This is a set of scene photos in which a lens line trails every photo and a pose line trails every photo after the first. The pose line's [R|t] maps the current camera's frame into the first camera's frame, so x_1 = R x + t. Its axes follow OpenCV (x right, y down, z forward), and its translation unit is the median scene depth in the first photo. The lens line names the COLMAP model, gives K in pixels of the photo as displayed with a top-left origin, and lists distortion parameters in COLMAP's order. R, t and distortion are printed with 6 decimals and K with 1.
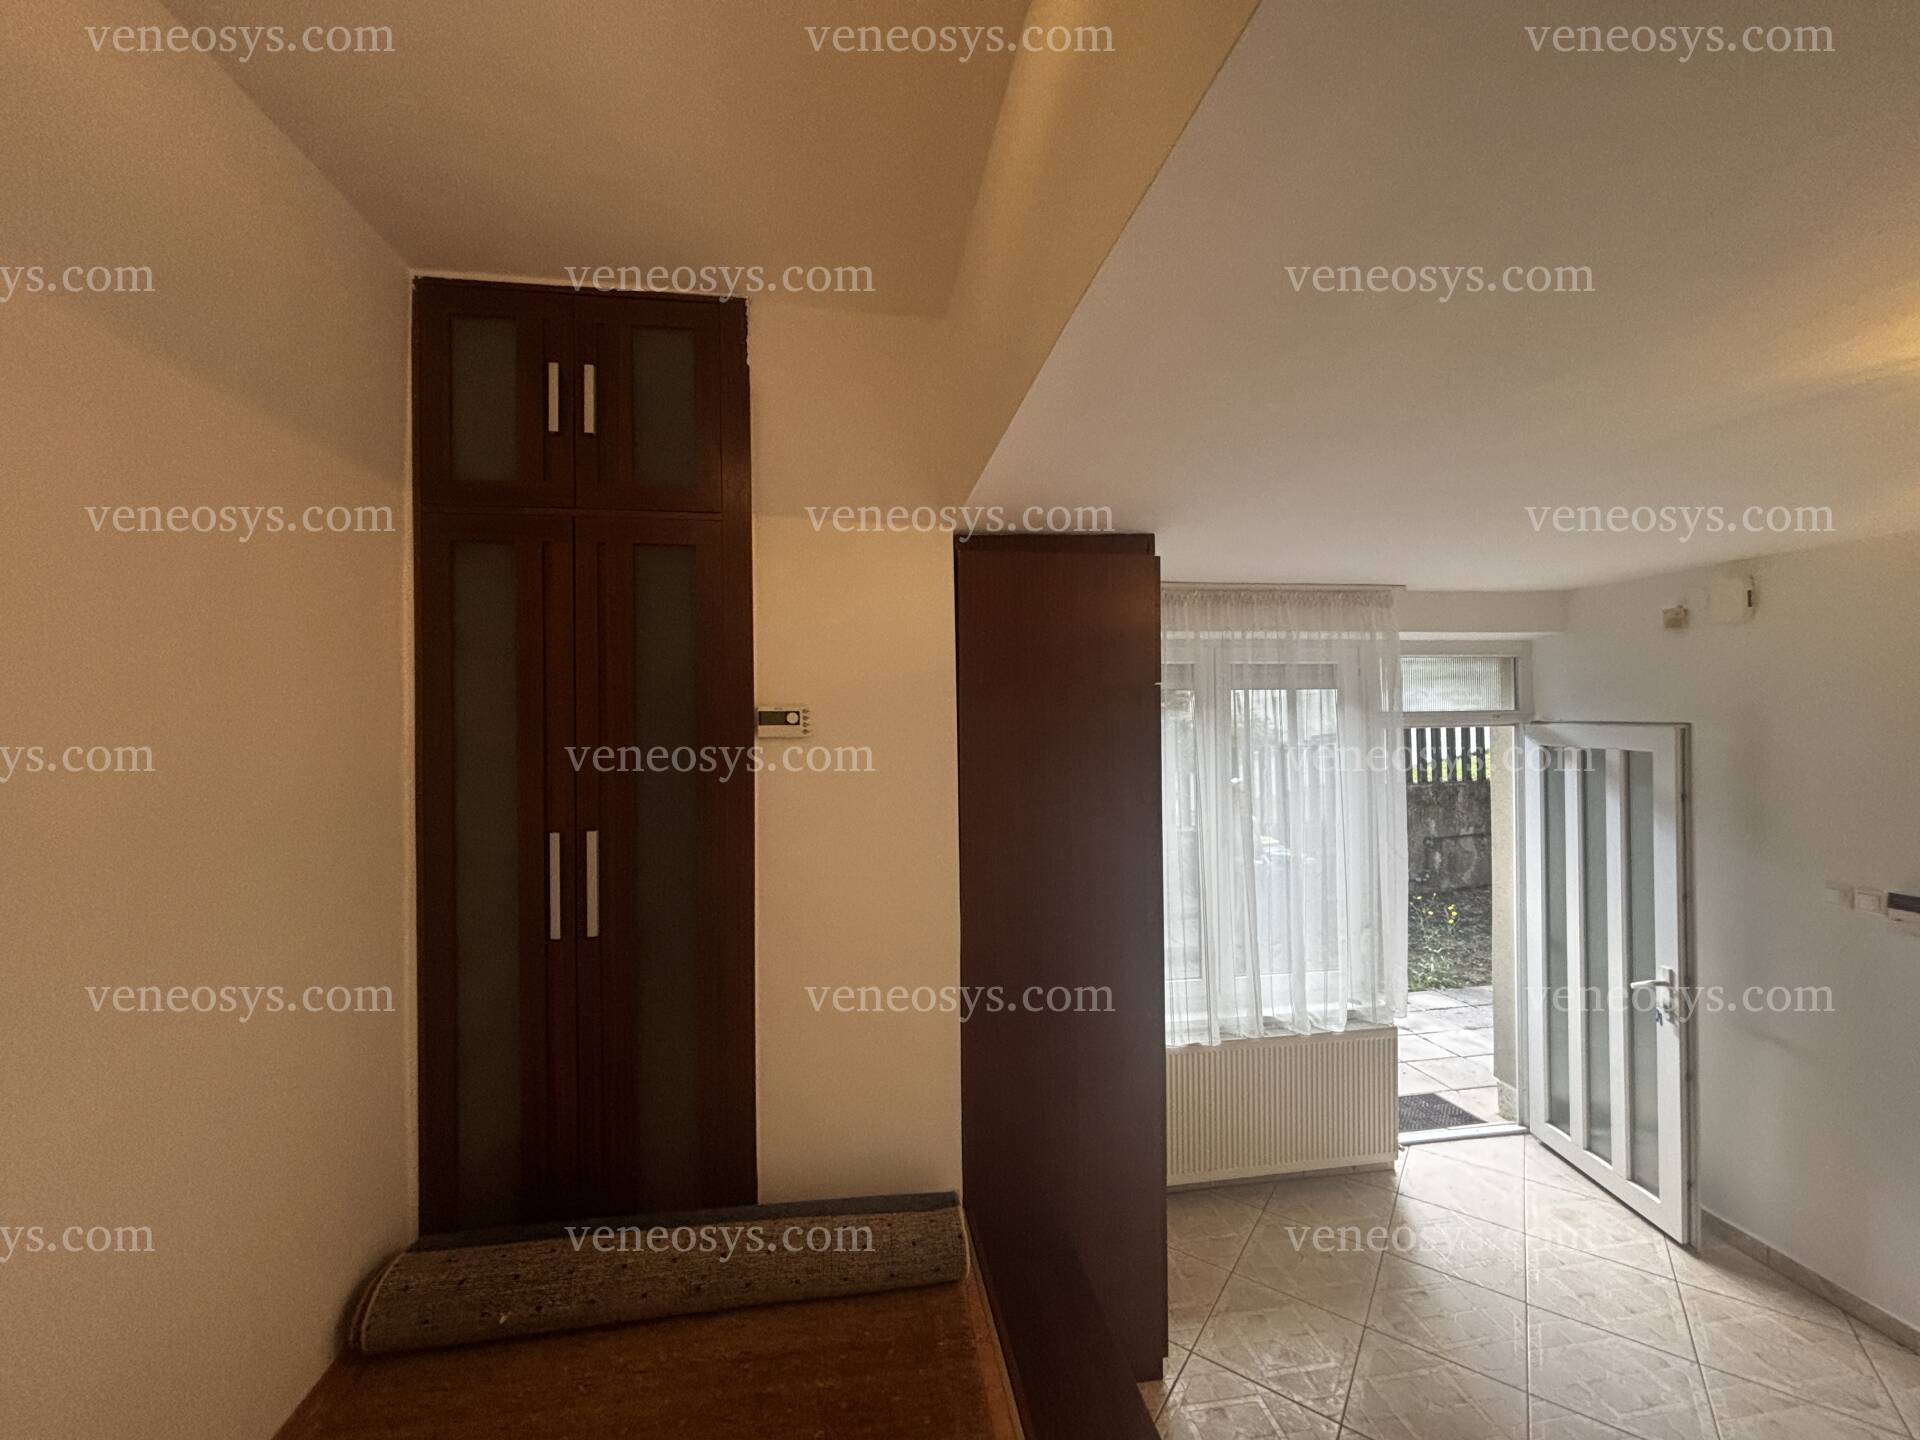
lens RADIAL K [[781.0, 0, 954.9], [0, 781.0, 717.9], [0, 0, 1]] dist [0.000374, 0.000385]
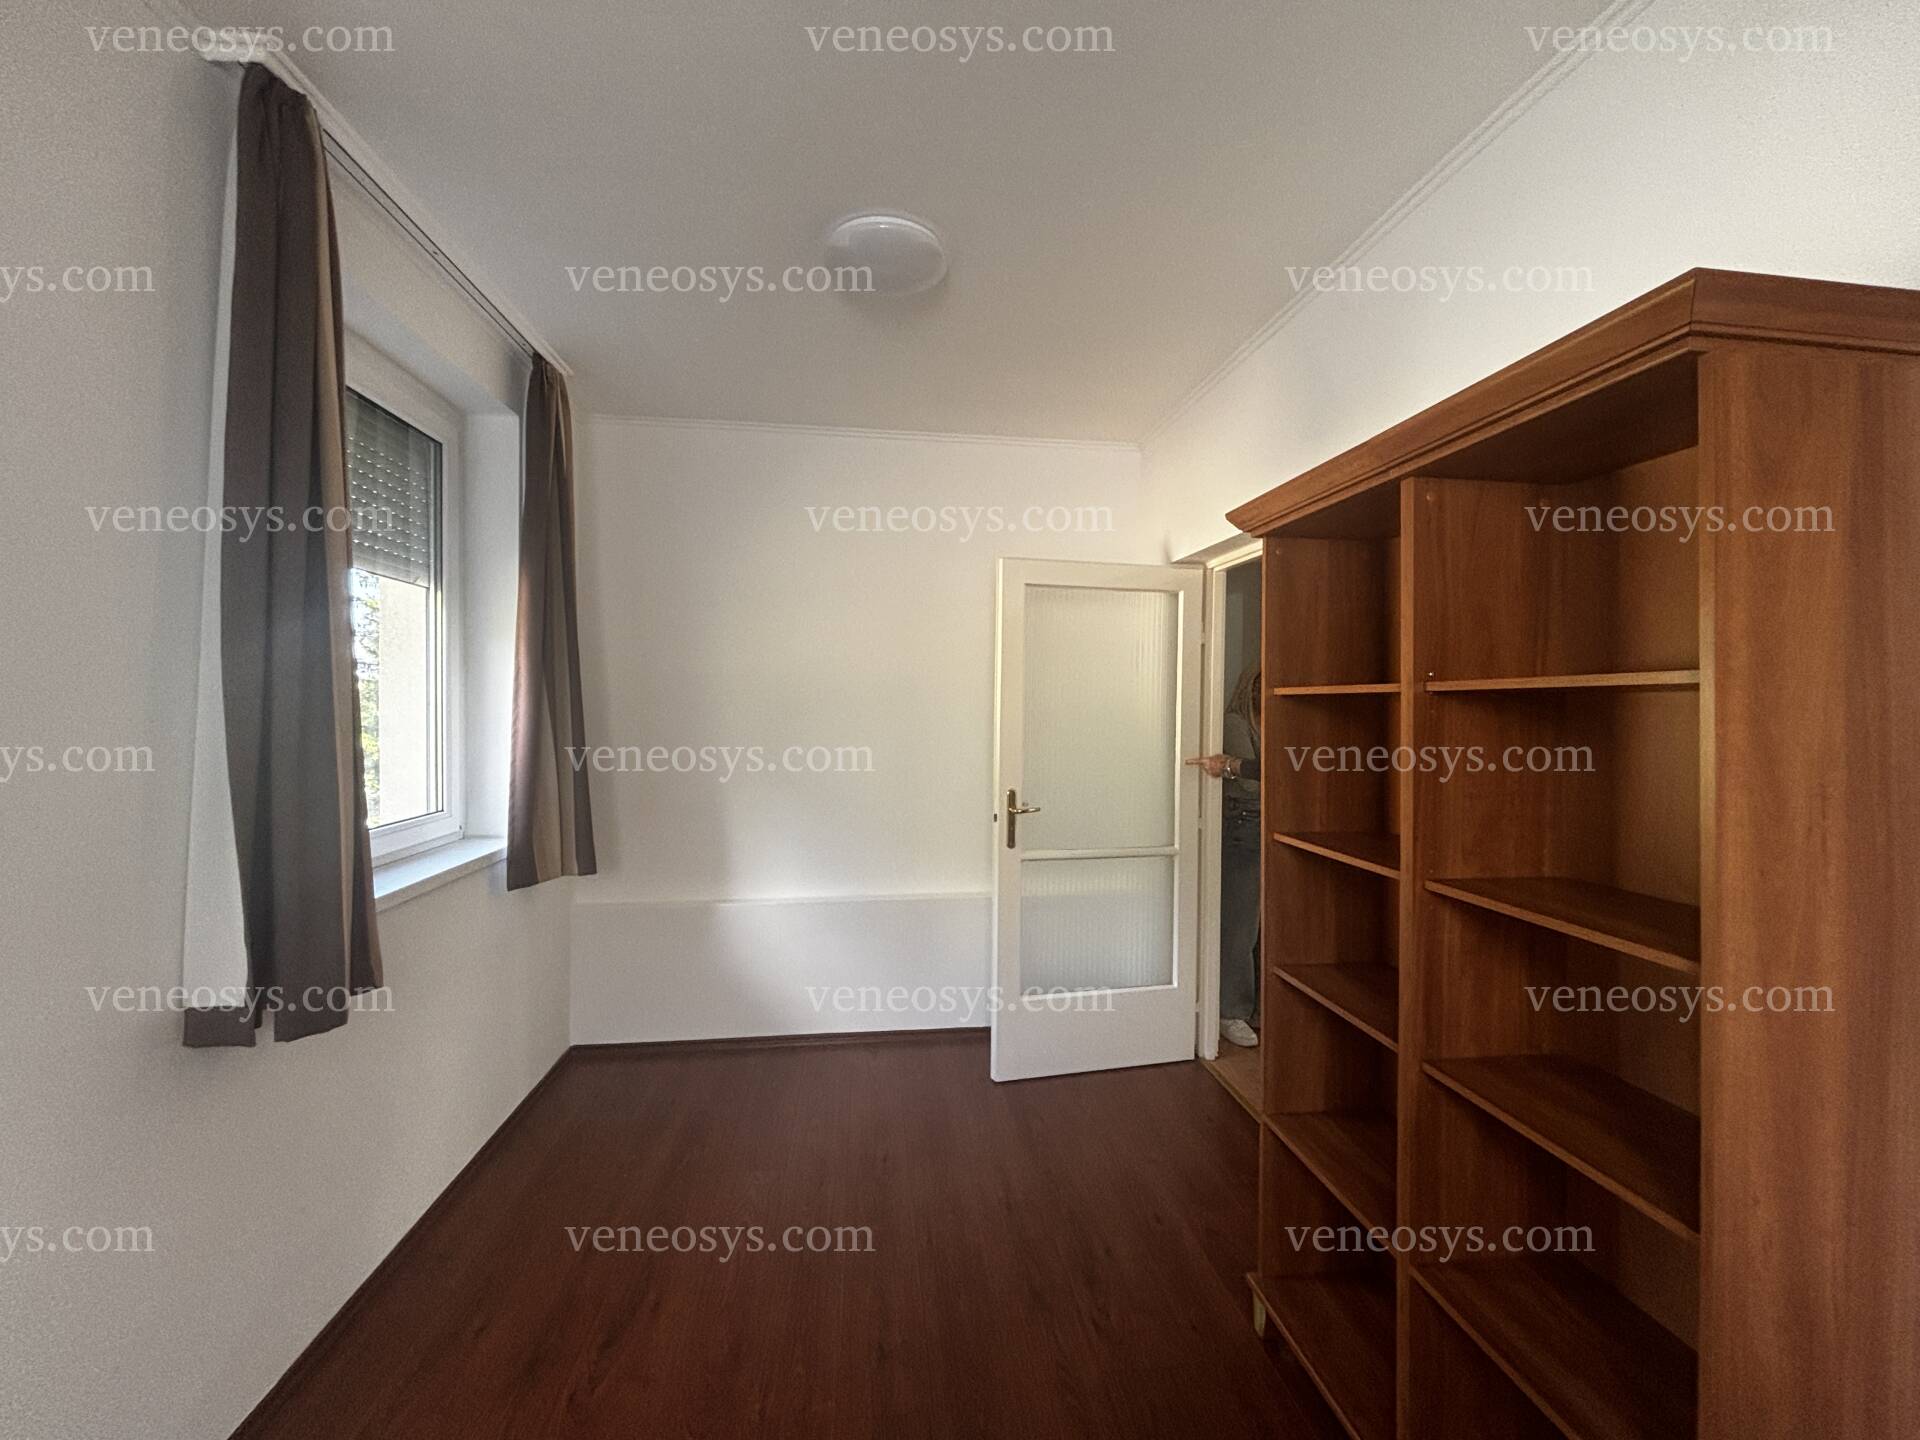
lens RADIAL K [[781.0, 0, 954.9], [0, 781.0, 717.9], [0, 0, 1]] dist [0.000374, 0.000385]
pose [[0.999996, 0.000390, -0.002853, 0.924342], [-0.000390, 1.000000, -0.000099, -0.000454], [0.002853, 0.000100, 0.999996, 0.001759]]
